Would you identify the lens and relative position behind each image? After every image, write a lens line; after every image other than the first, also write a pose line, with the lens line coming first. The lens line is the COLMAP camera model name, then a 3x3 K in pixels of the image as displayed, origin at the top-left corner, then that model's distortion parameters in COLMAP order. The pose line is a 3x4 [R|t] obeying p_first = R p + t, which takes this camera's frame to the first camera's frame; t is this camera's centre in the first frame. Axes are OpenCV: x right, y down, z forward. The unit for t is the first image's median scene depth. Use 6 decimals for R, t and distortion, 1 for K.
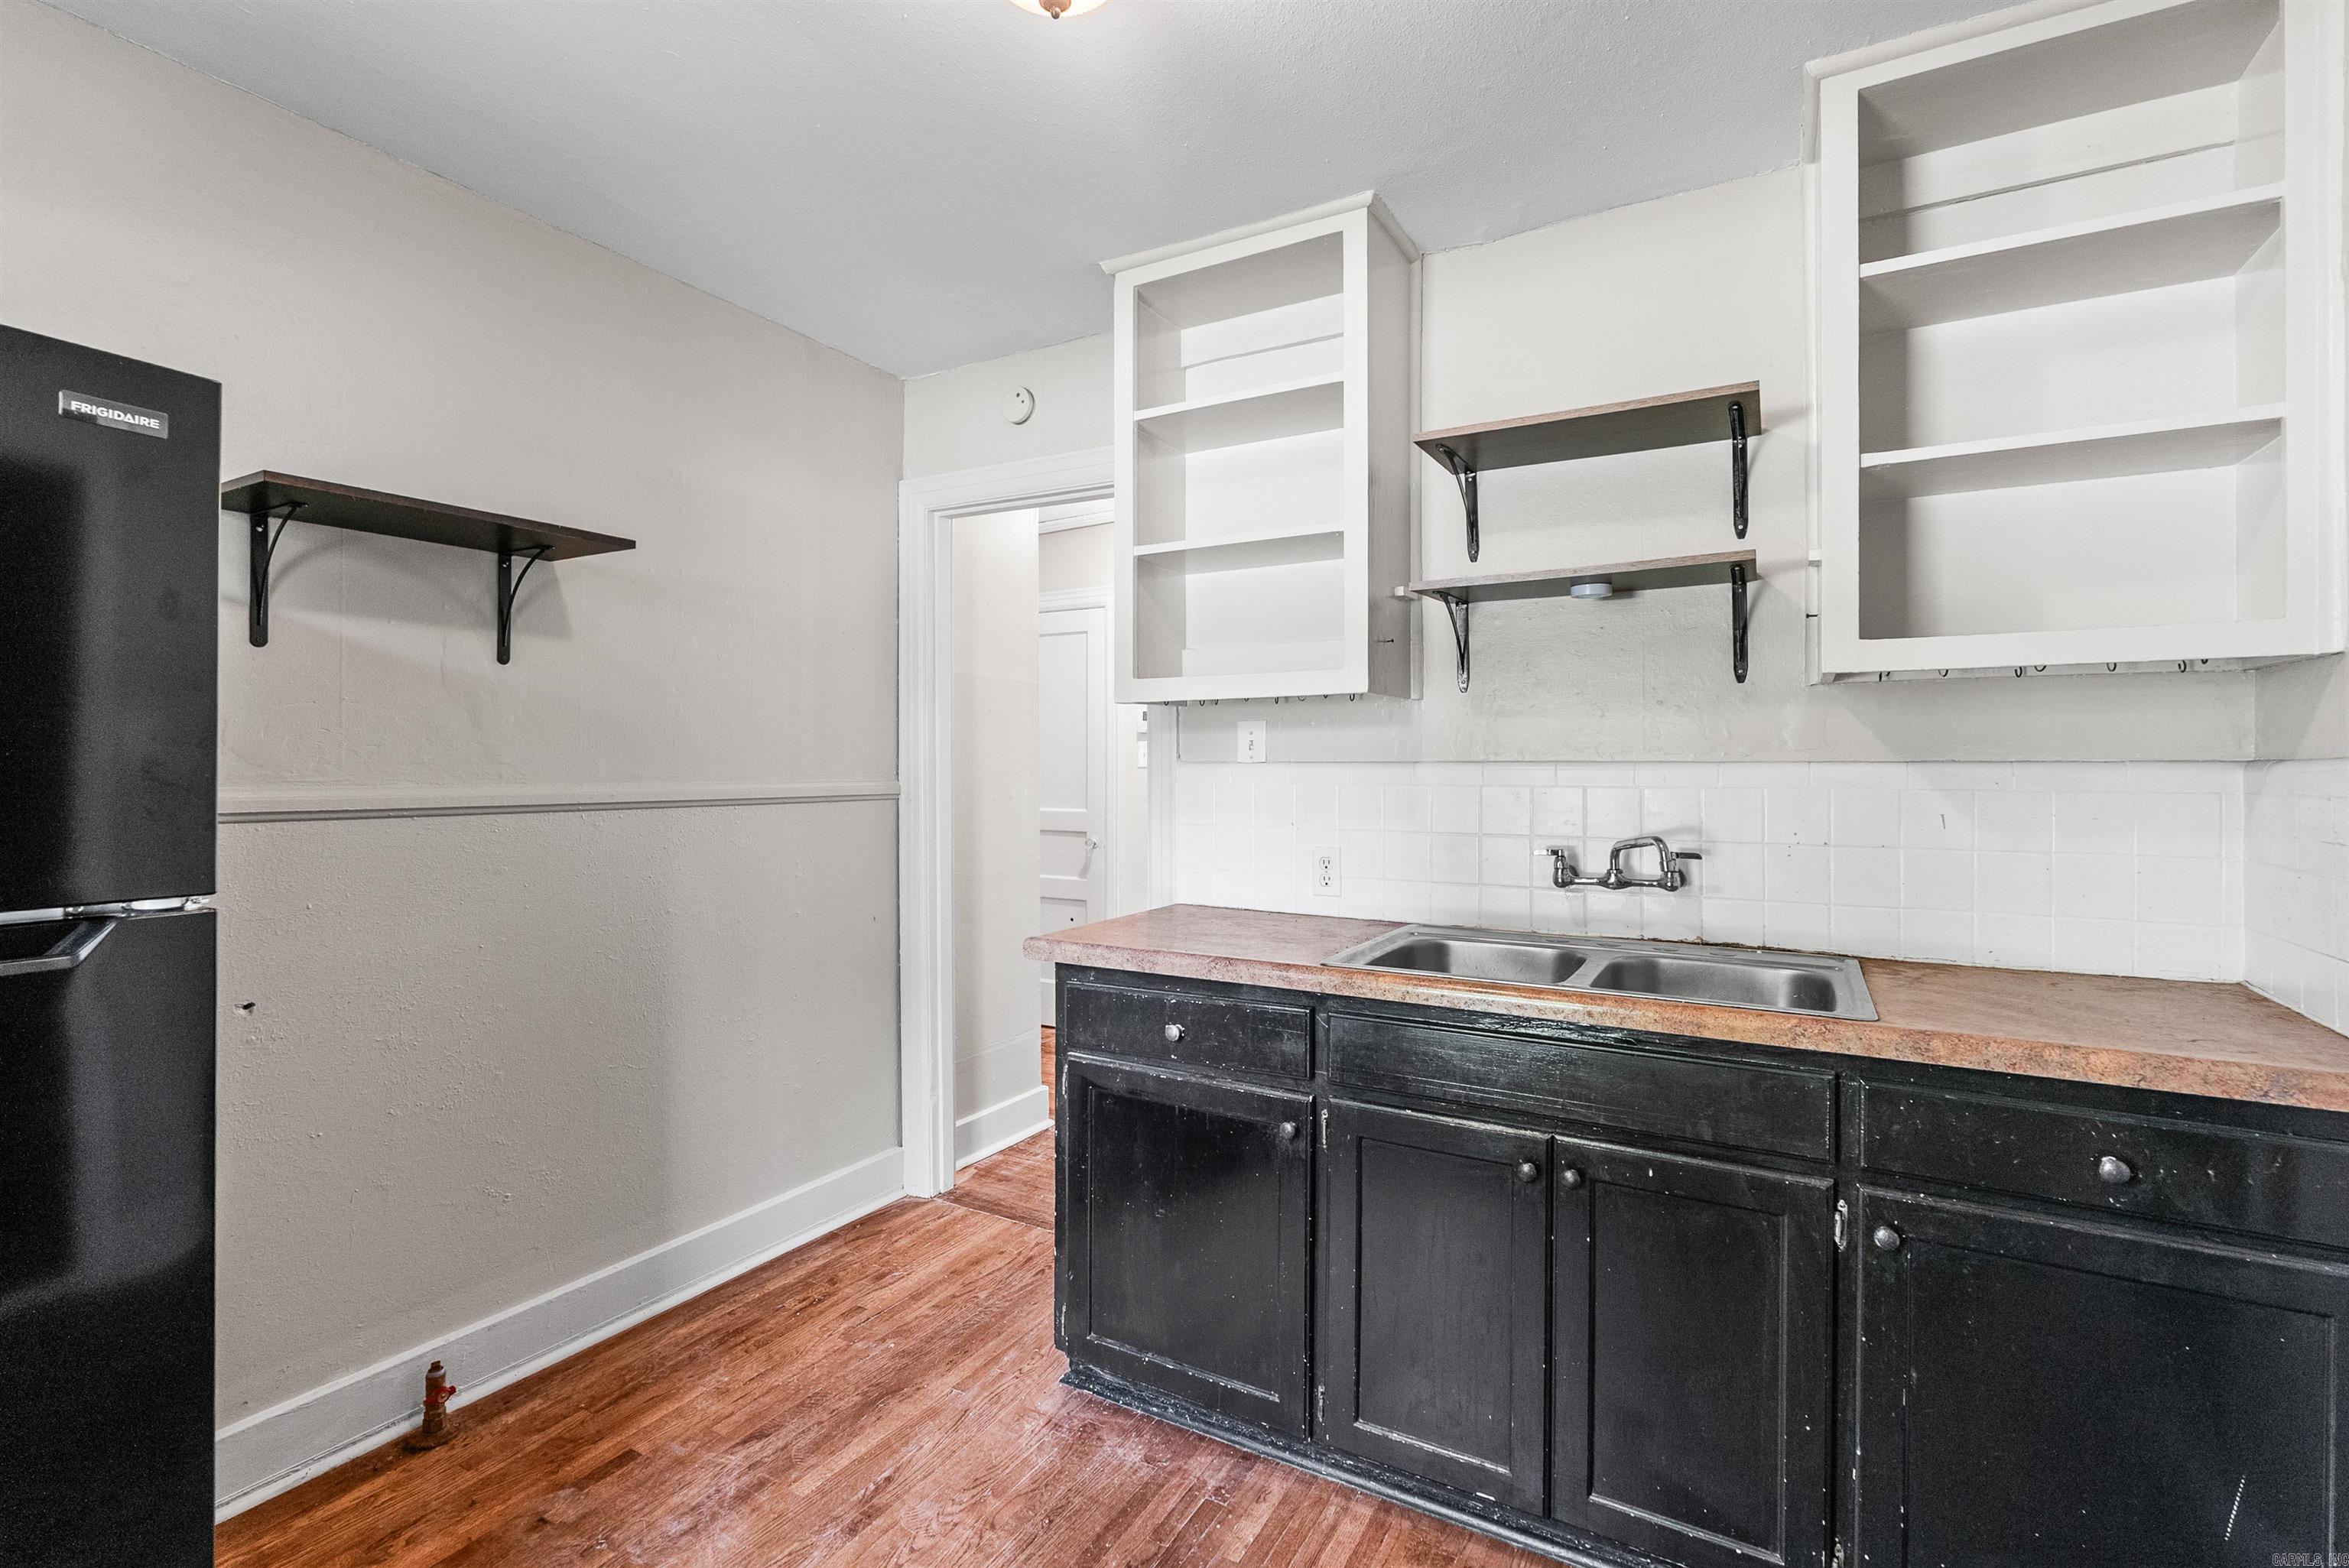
lens RADIAL K [[1064.8, 0, 1173.4], [0, 1064.8, 774.1], [0, 0, 1]] dist [0.003650, 0.000308]
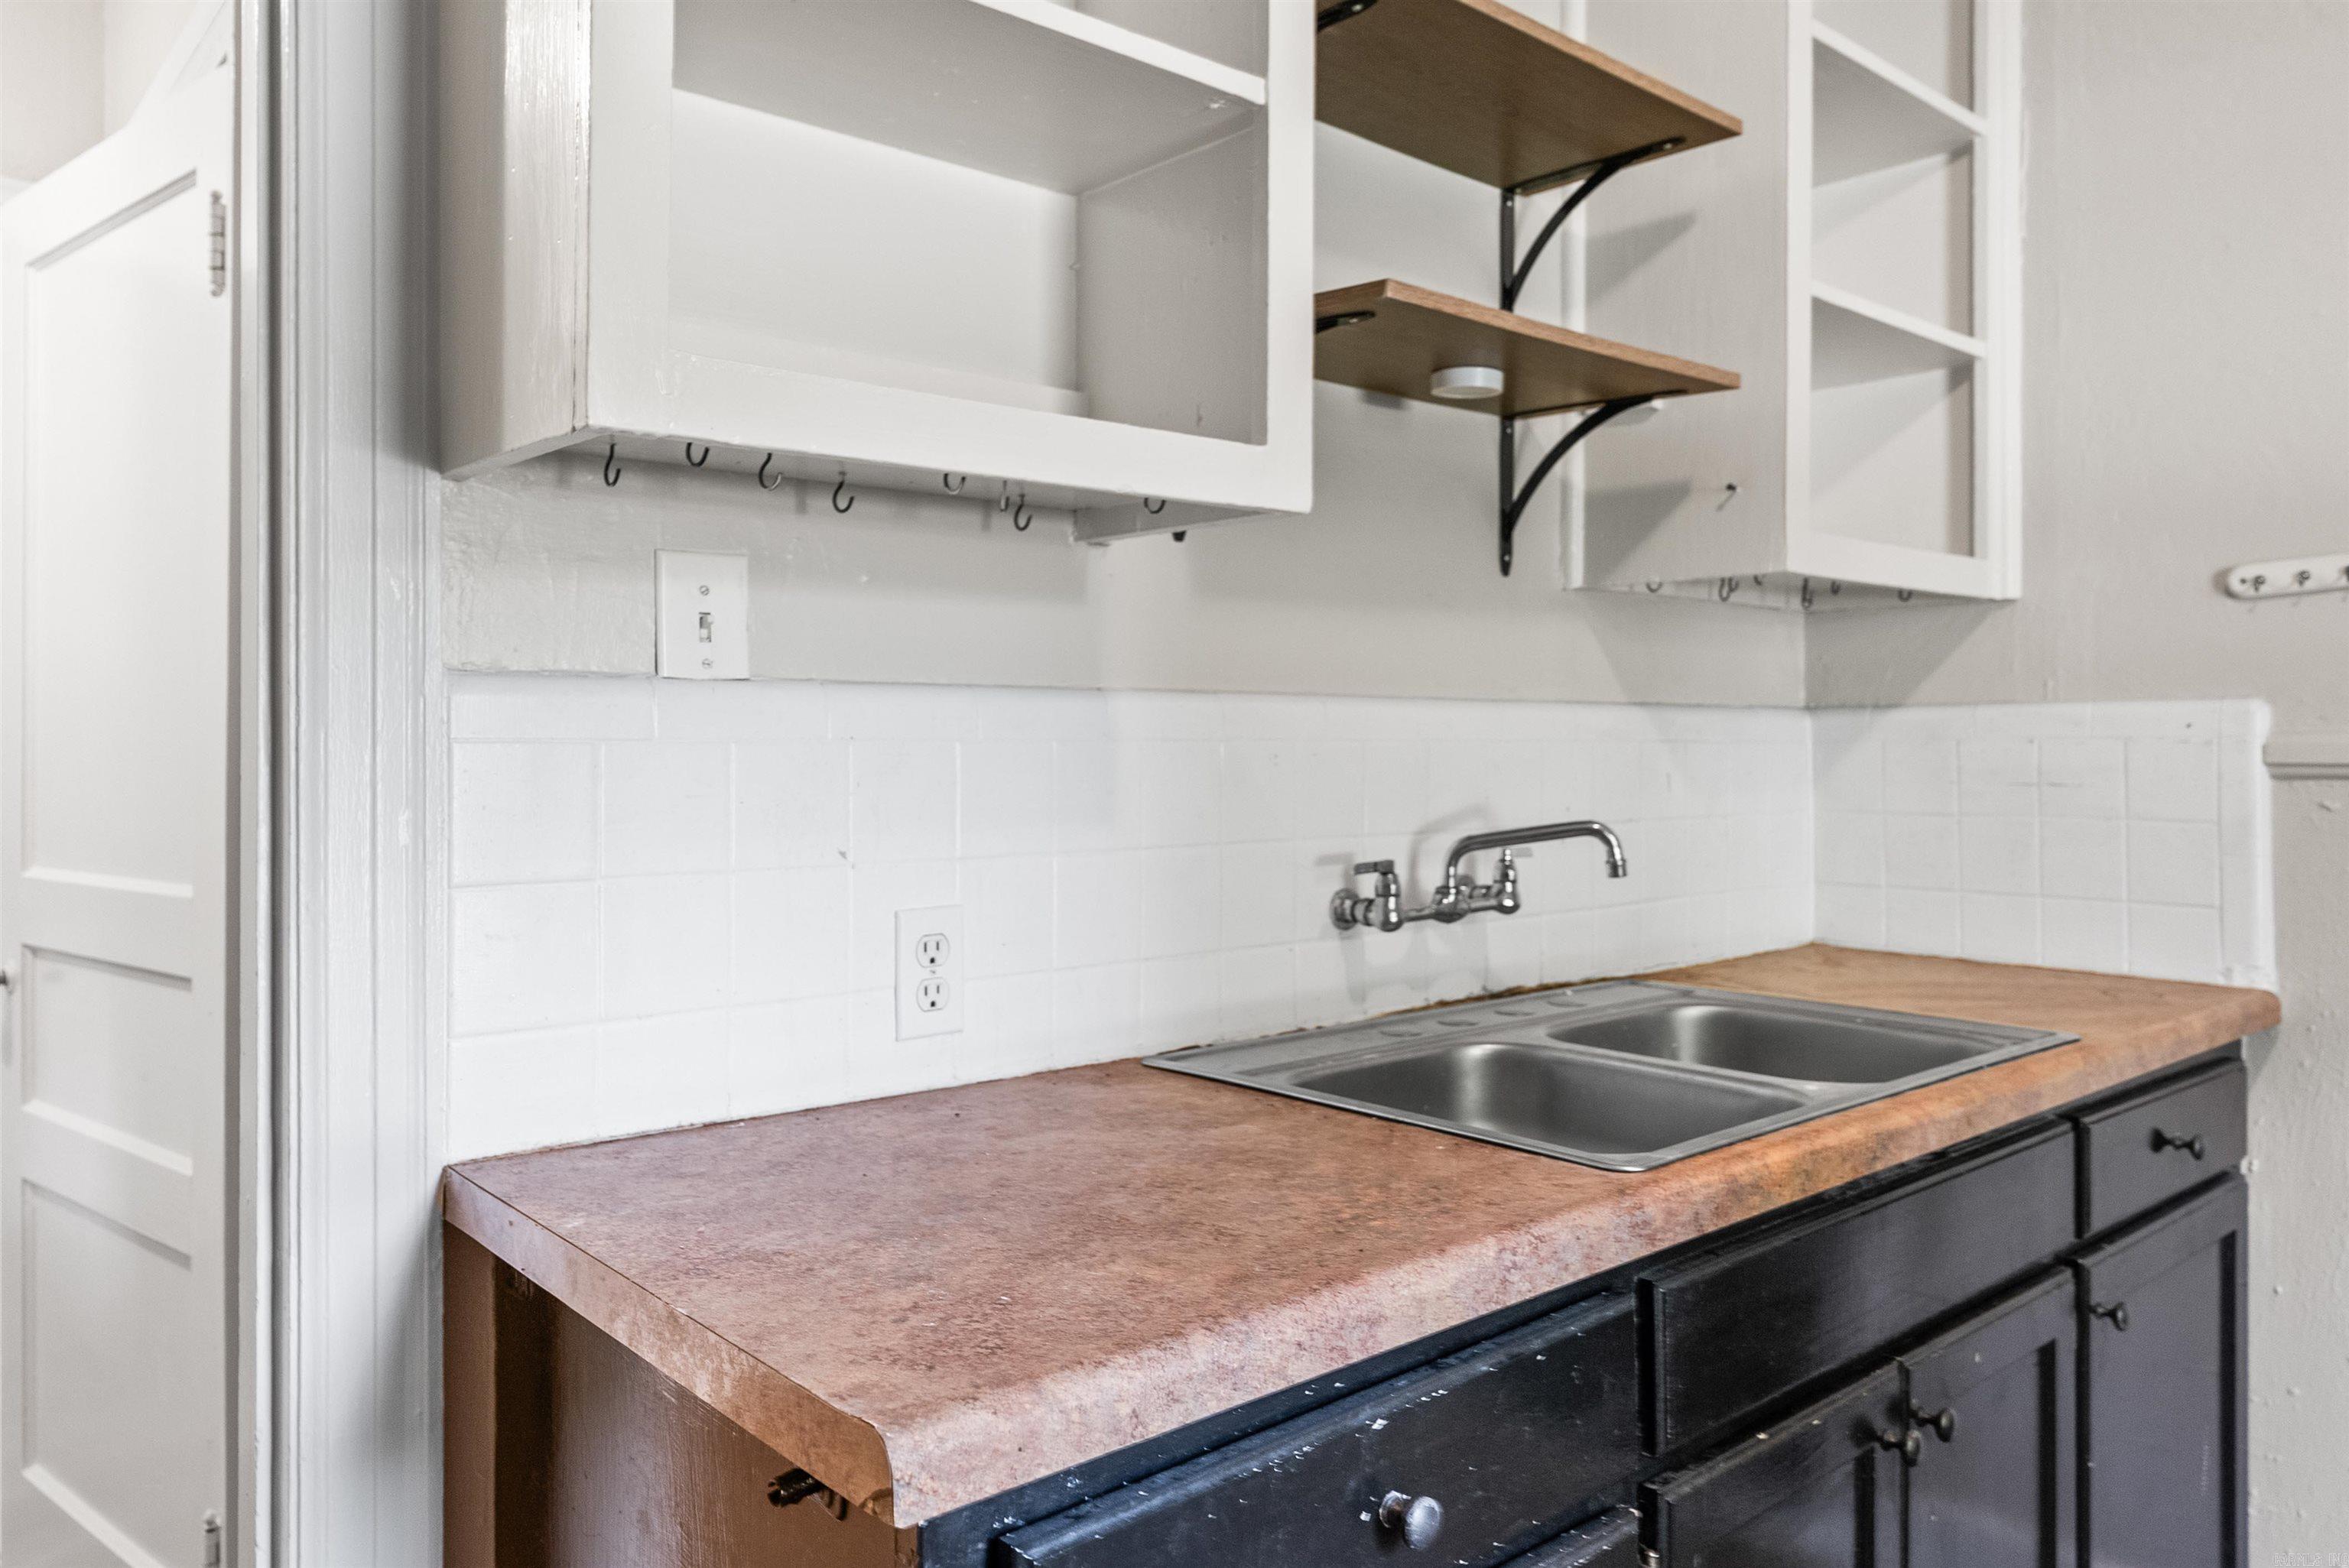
lens RADIAL K [[1645.5, 0, 1173.3], [0, 1645.5, 767.7], [0, 0, 1]] dist [-0.012503, -0.001194]
pose [[0.321287, -0.015426, 0.946856, -0.455634], [0.006996, 0.999879, 0.013916, 0.013662], [-0.946956, 0.002153, 0.321356, 0.873431]]
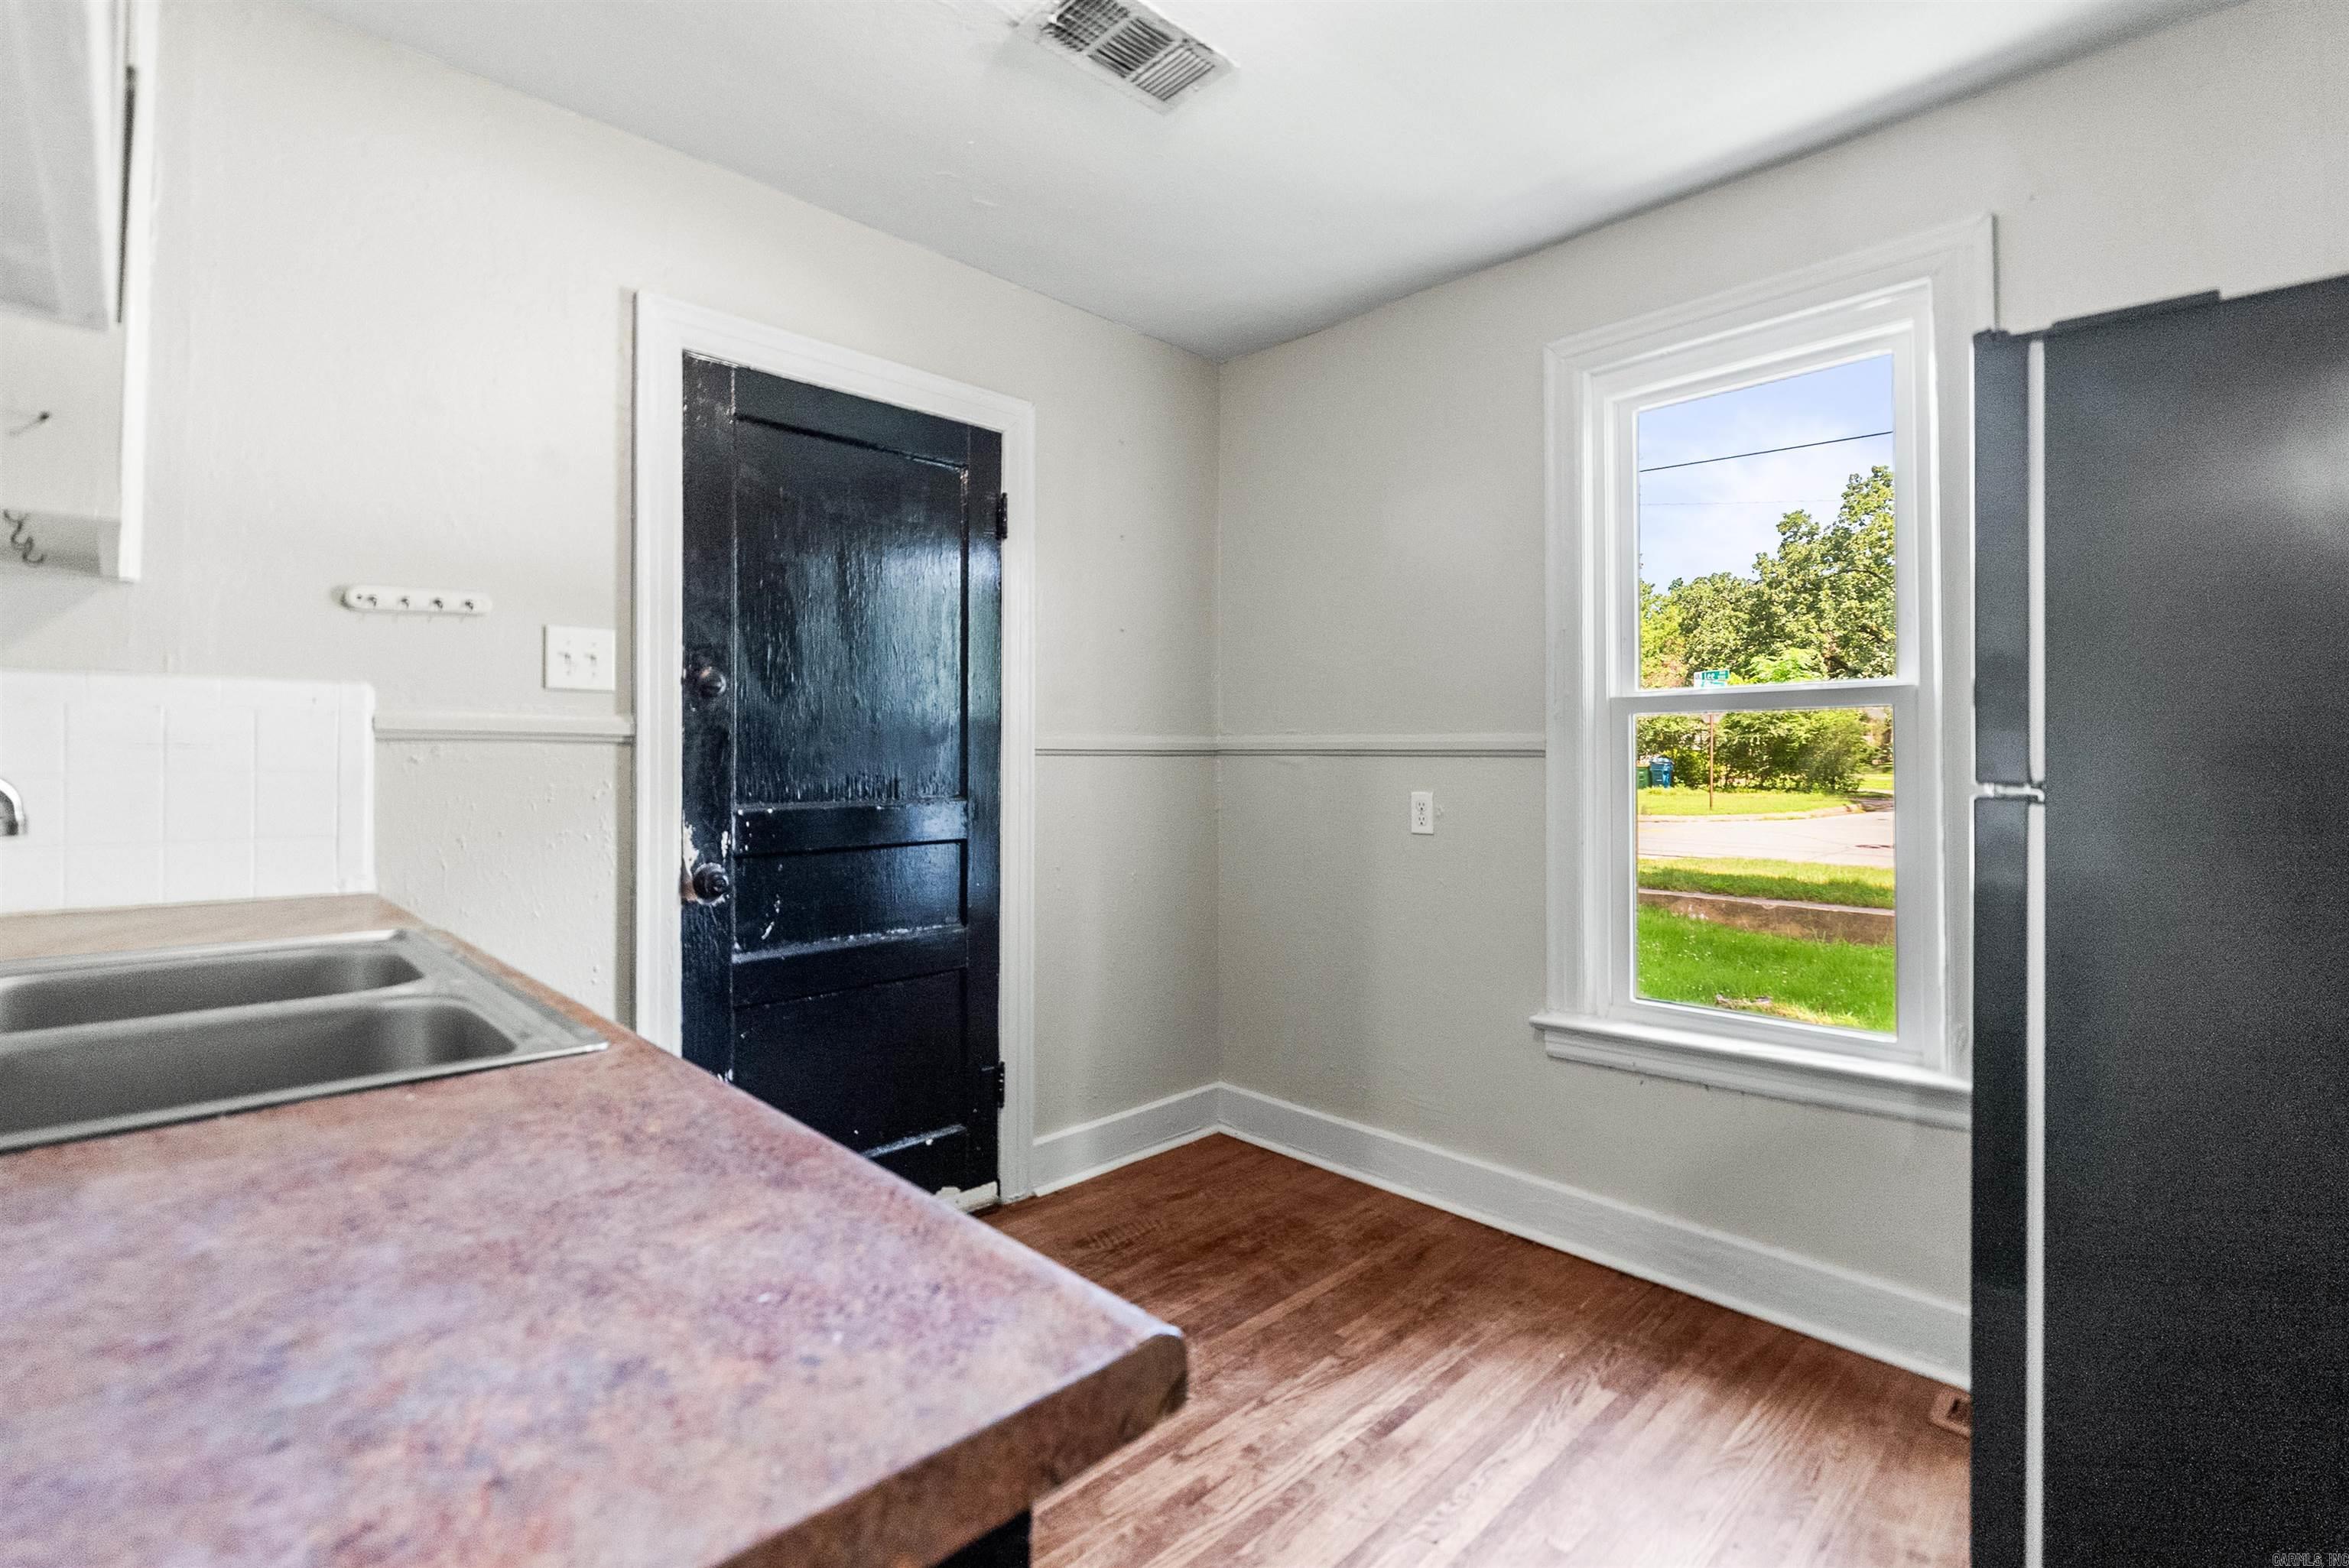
lens RADIAL K [[1064.8, 0, 1172.8], [0, 1064.8, 767.6], [0, 0, 1]] dist [0.003650, 0.000308]
pose [[-0.964734, -0.011767, 0.262963, -0.186214], [-0.007915, 0.999845, 0.015702, 0.043071], [-0.263107, 0.013067, -0.964678, 1.280919]]
